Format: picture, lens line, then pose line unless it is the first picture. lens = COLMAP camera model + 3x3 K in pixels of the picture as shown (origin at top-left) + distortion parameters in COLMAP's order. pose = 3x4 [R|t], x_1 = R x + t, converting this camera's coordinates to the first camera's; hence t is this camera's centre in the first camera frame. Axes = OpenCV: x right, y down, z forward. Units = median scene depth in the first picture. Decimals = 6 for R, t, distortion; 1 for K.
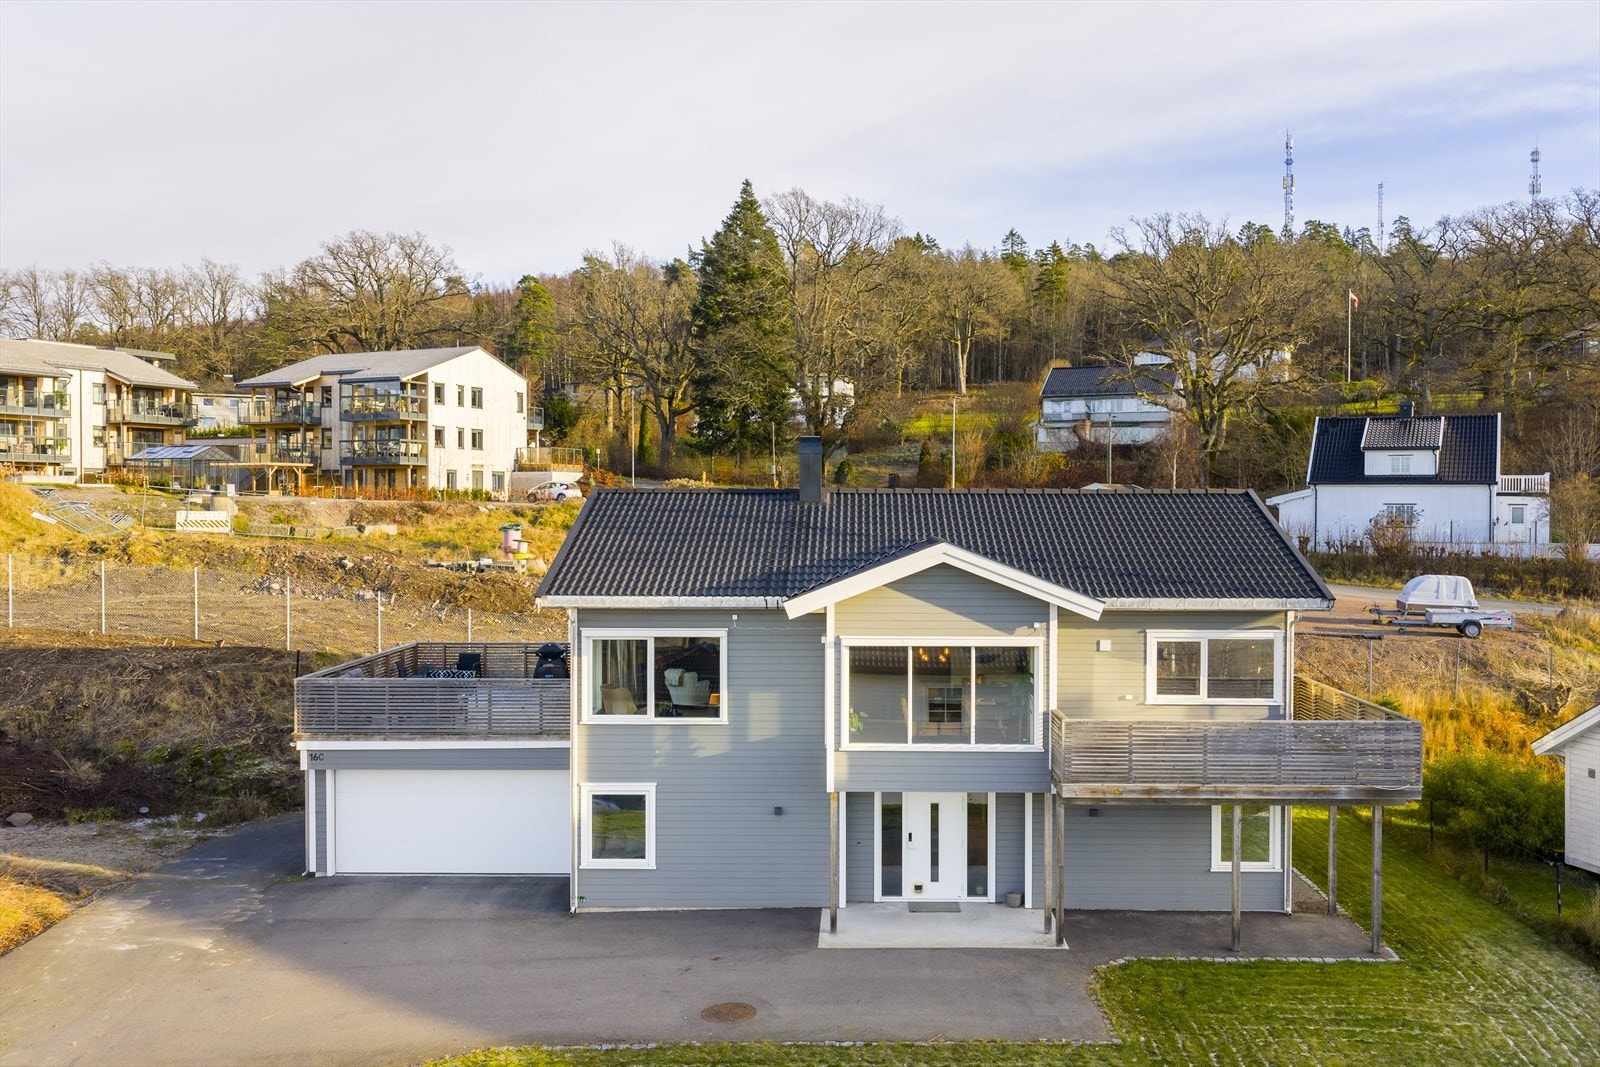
lens RADIAL K [[1322.1, 0, 846.9], [0, 1322.1, 523.3], [0, 0, 1]] dist [0.023743, -0.034311]
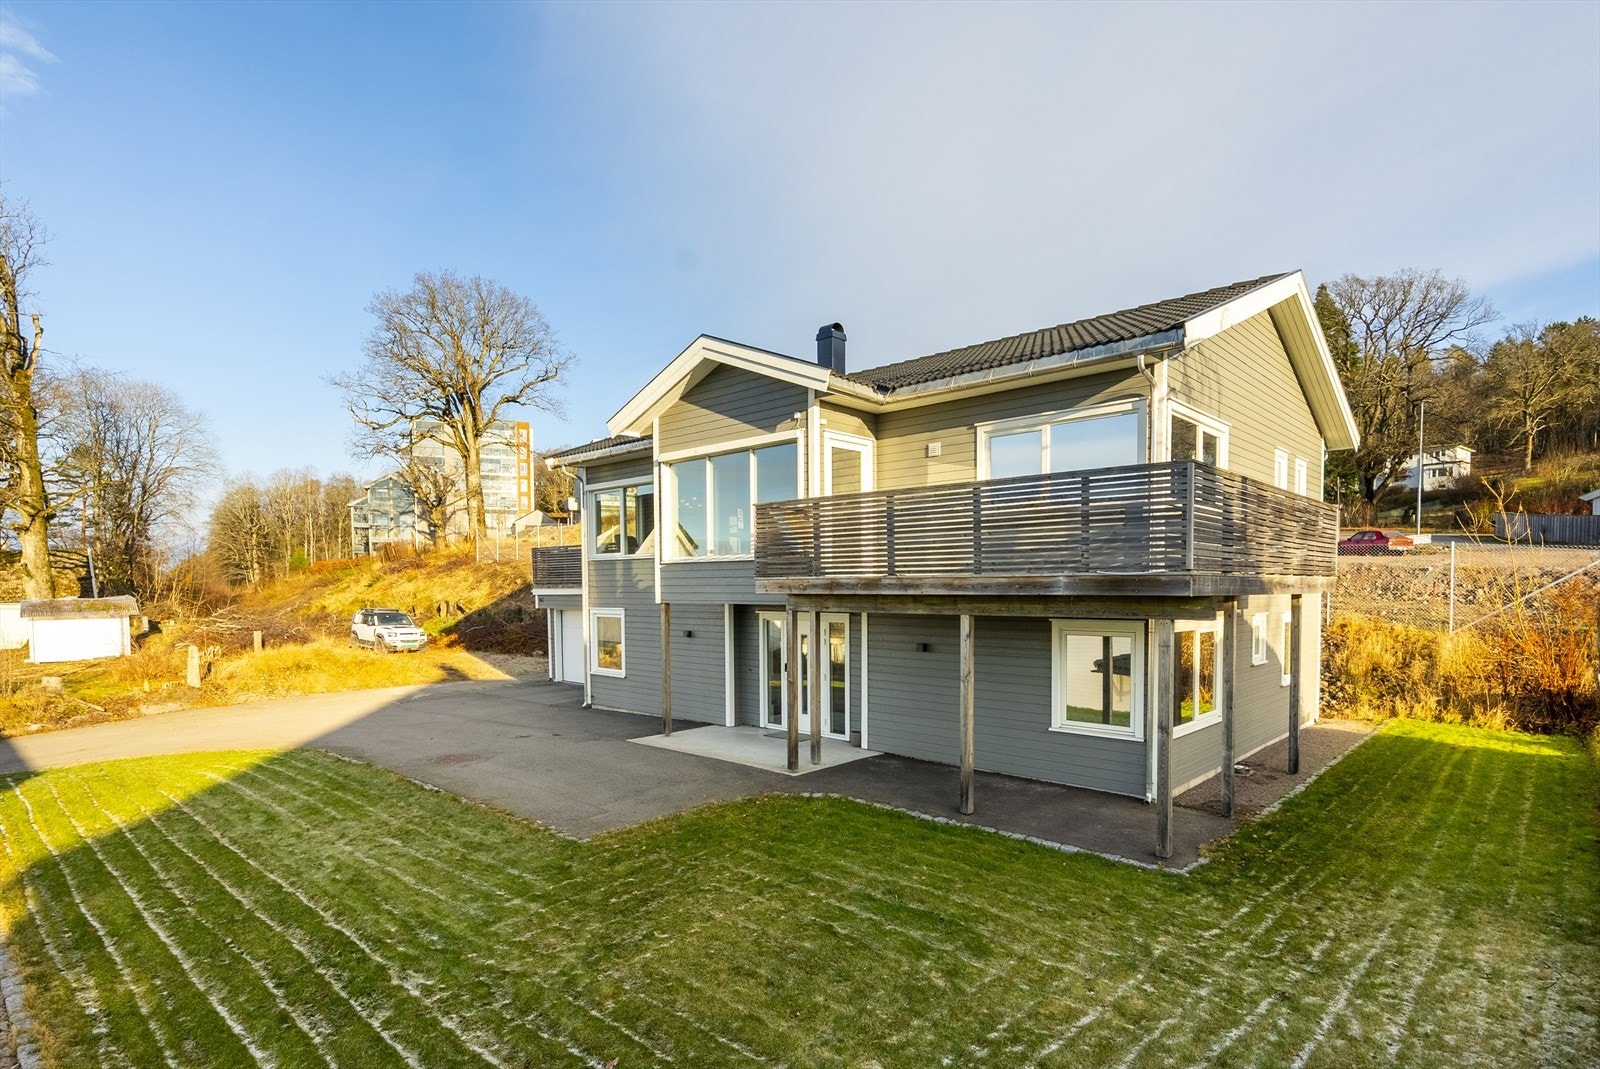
lens RADIAL K [[818.9, 0, 798.5], [0, 818.9, 626.3], [0, 0, 1]] dist [-0.010115, 0.000985]
pose [[0.737687, 0.027834, -0.674568, 0.120180], [-0.002887, 0.999271, 0.038074, 0.045910], [0.675136, -0.026139, 0.737230, 0.138212]]
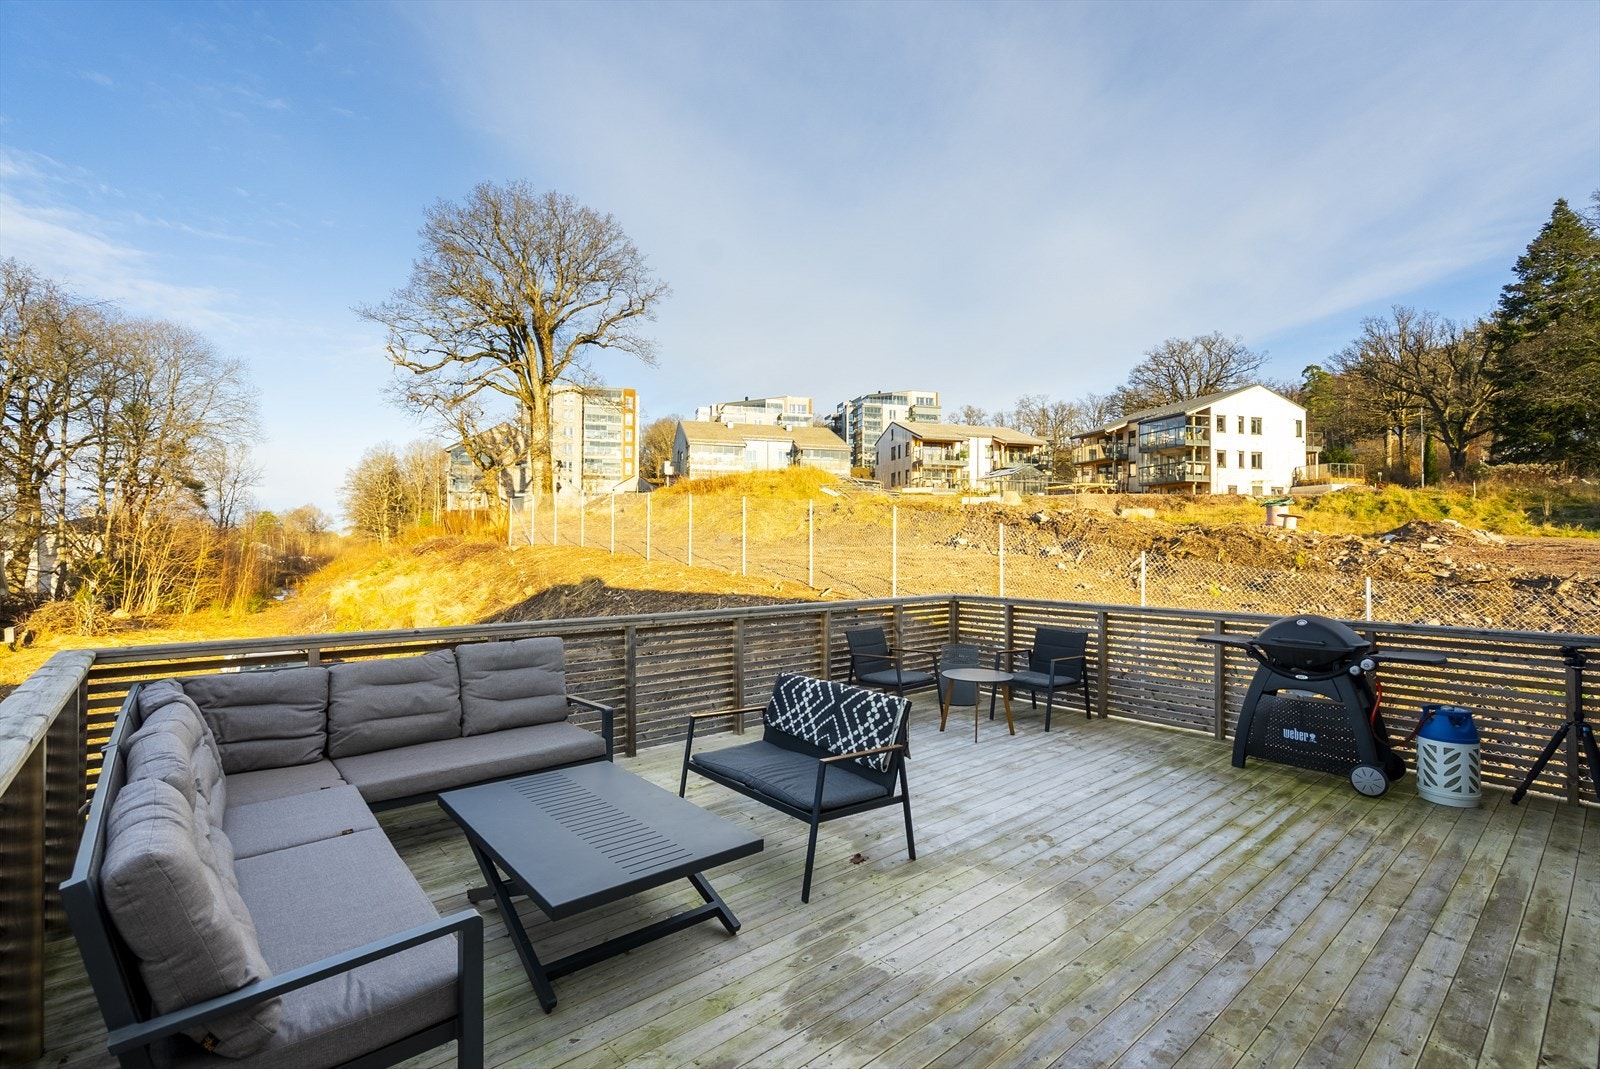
lens RADIAL K [[727.1, 0, 800.8], [0, 727.1, 536.2], [0, 0, 1]] dist [-0.001260, -0.000243]
pose [[0.658735, -0.008374, -0.752328, -0.059481], [-0.010608, 0.999735, -0.020417, 0.025881], [0.752300, 0.021430, 0.658472, 0.273024]]
